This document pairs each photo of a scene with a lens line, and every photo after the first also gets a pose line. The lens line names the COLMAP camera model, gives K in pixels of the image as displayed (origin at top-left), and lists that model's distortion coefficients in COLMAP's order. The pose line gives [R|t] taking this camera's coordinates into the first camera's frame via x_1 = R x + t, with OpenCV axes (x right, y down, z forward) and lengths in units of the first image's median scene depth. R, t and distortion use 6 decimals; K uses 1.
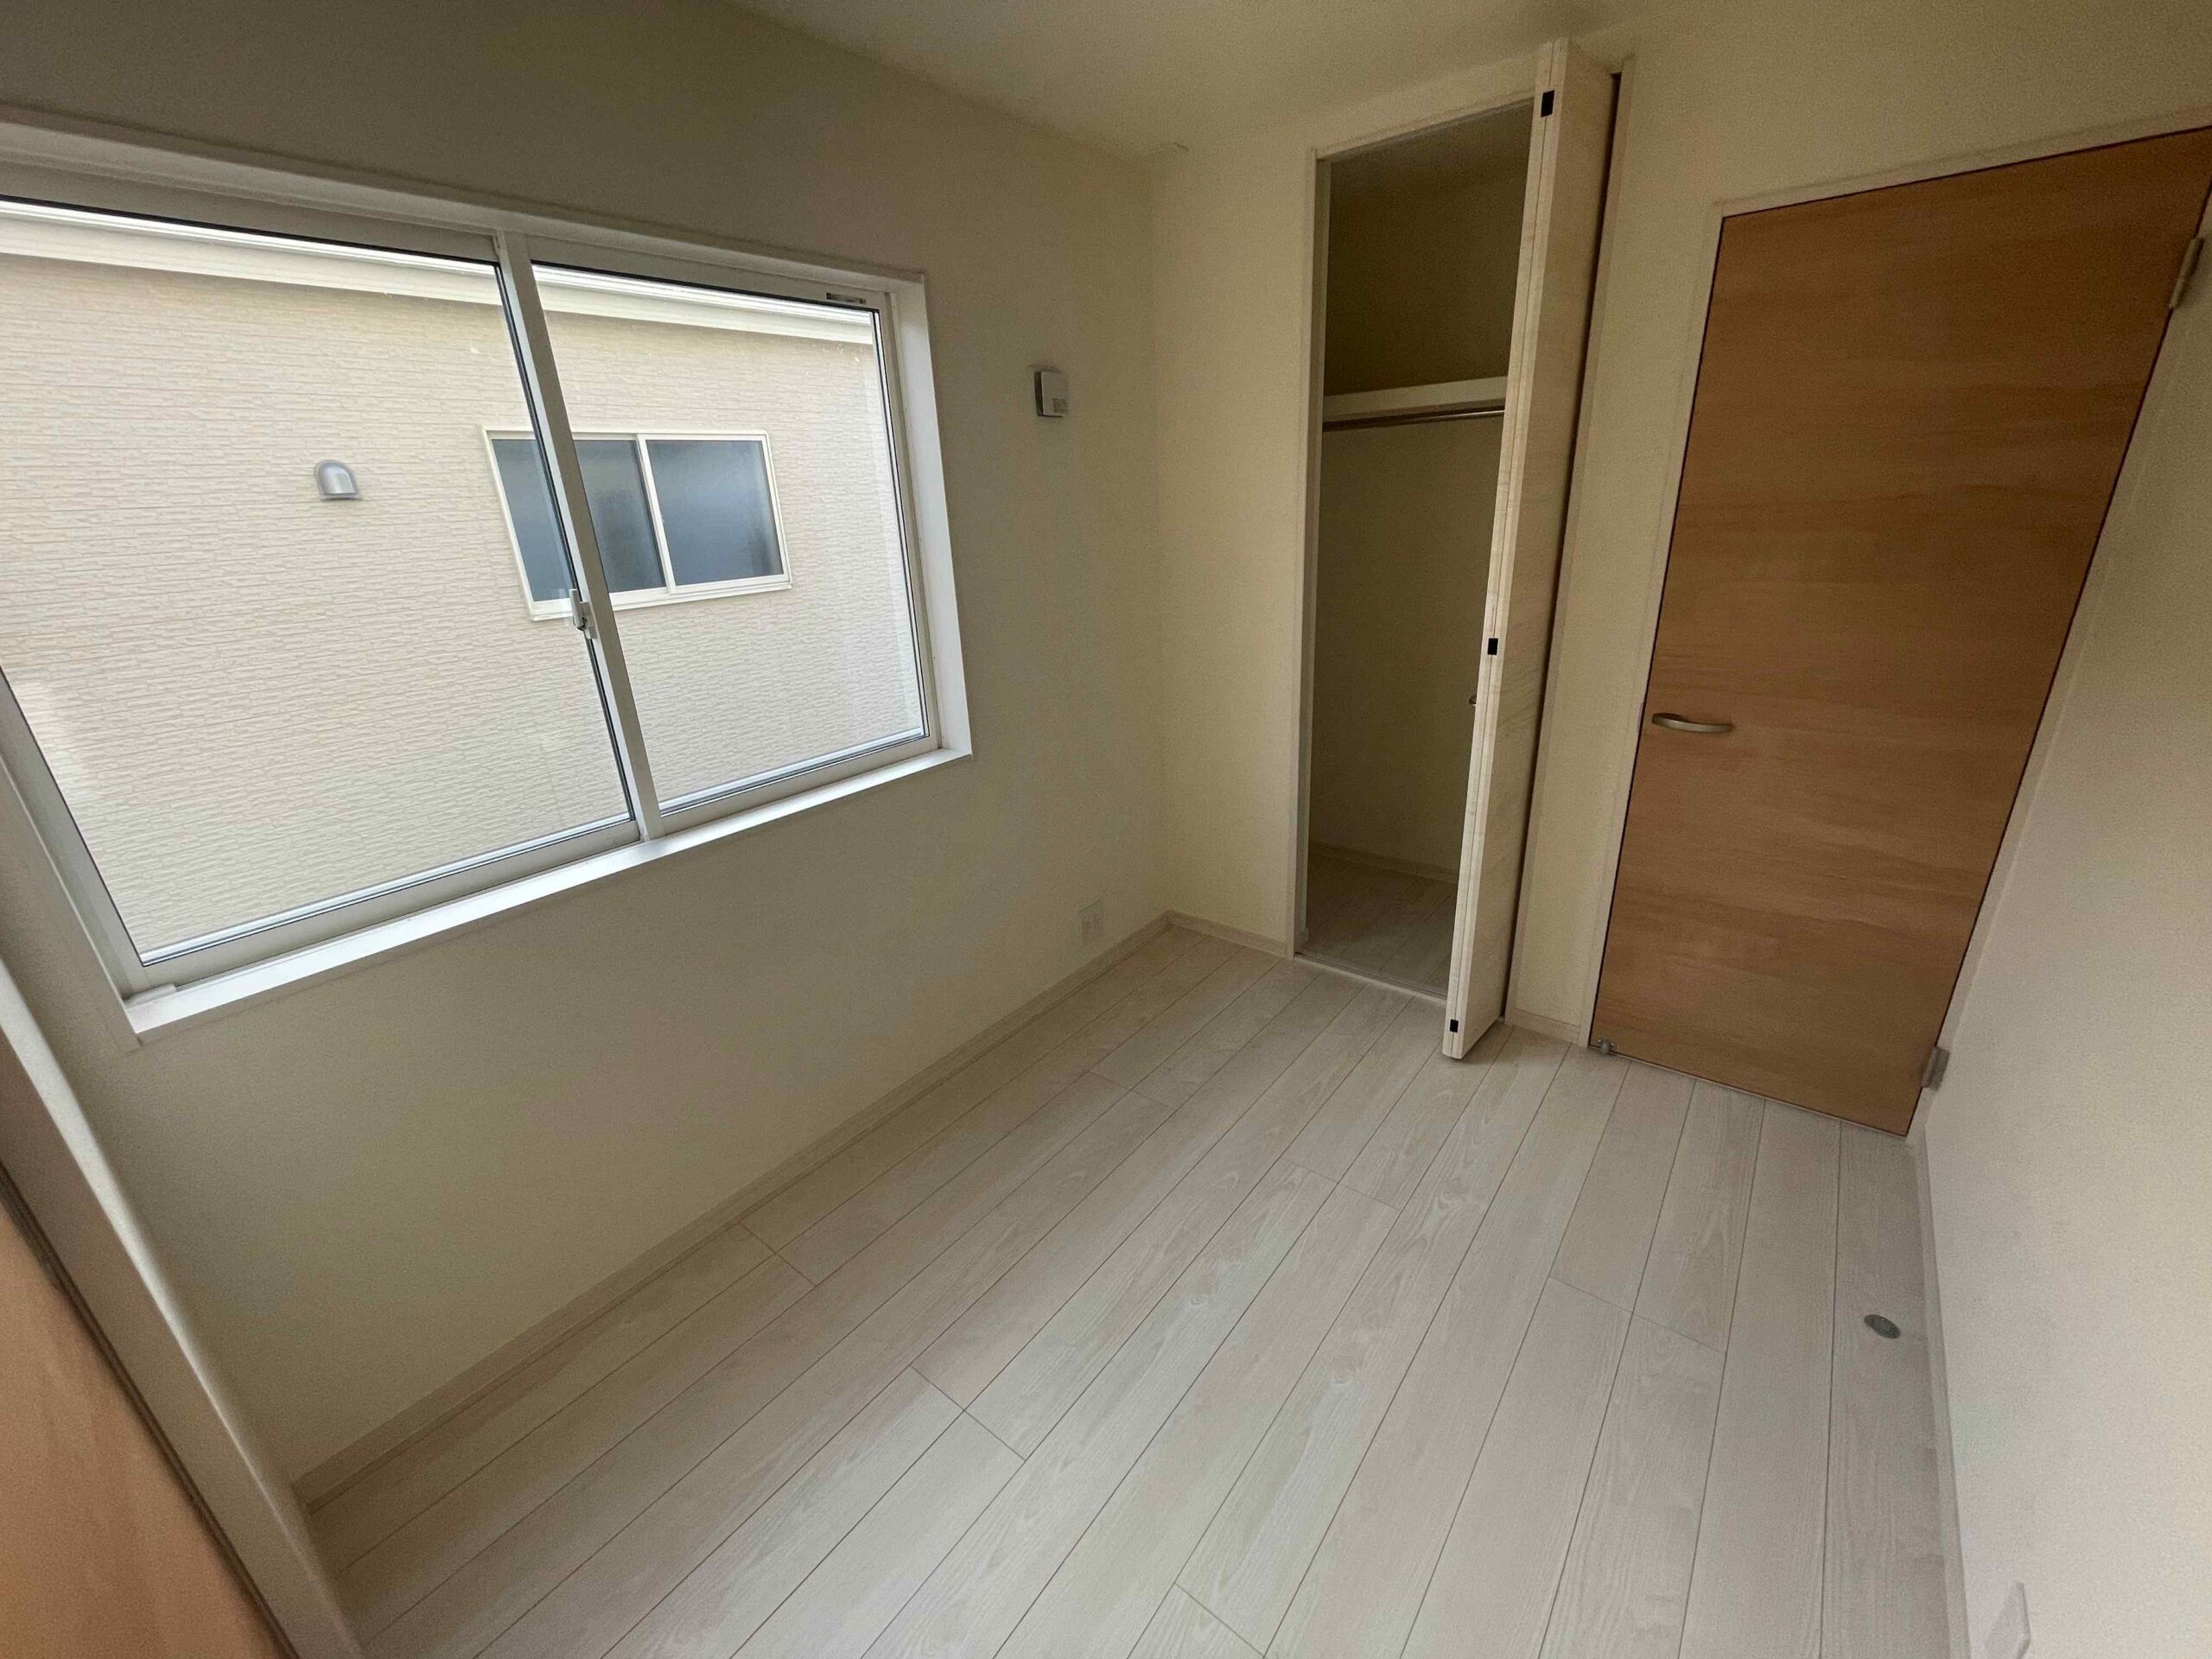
lens RADIAL K [[894.2, 0, 1100.2], [0, 894.2, 824.9], [0, 0, 1]] dist [-0.003071, -0.000211]
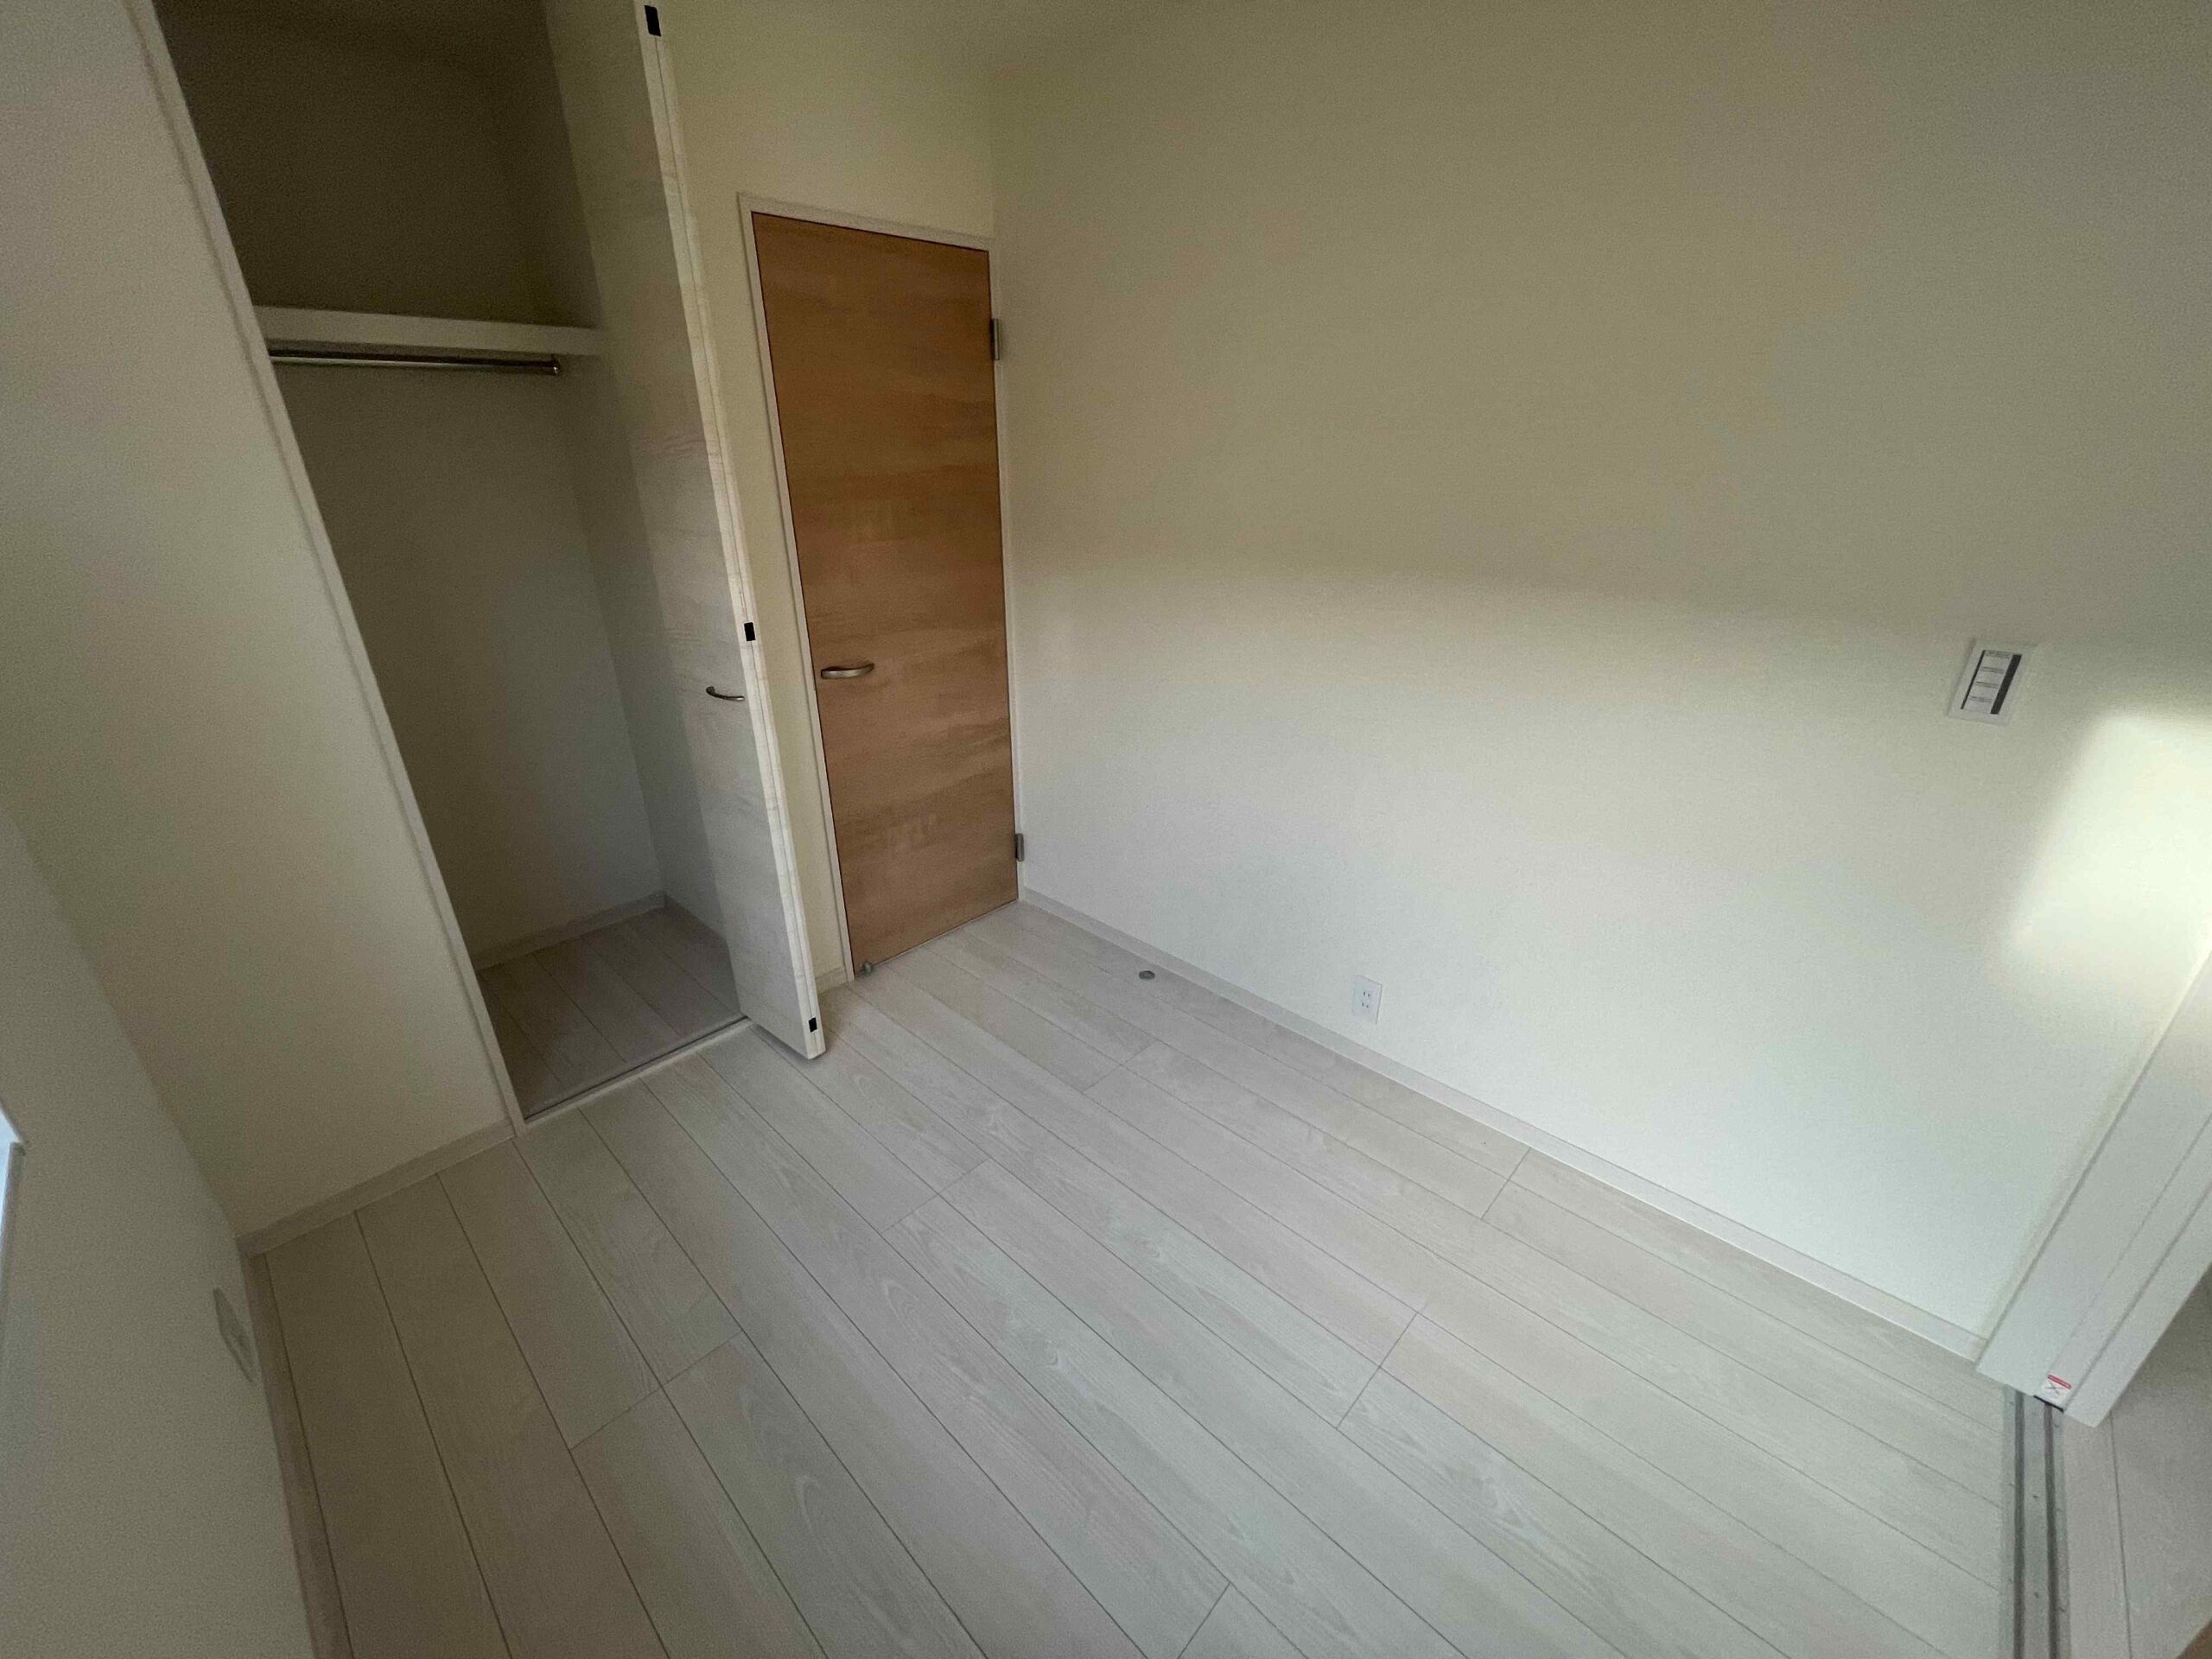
lens RADIAL K [[876.0, 0, 1106.0], [0, 876.0, 829.5], [0, 0, 1]] dist [-0.016871, -0.000093]
pose [[0.089618, -0.359378, 0.928879, -0.437512], [0.346032, 0.885769, 0.309314, -0.167475], [-0.933933, 0.293702, 0.203737, 0.520398]]
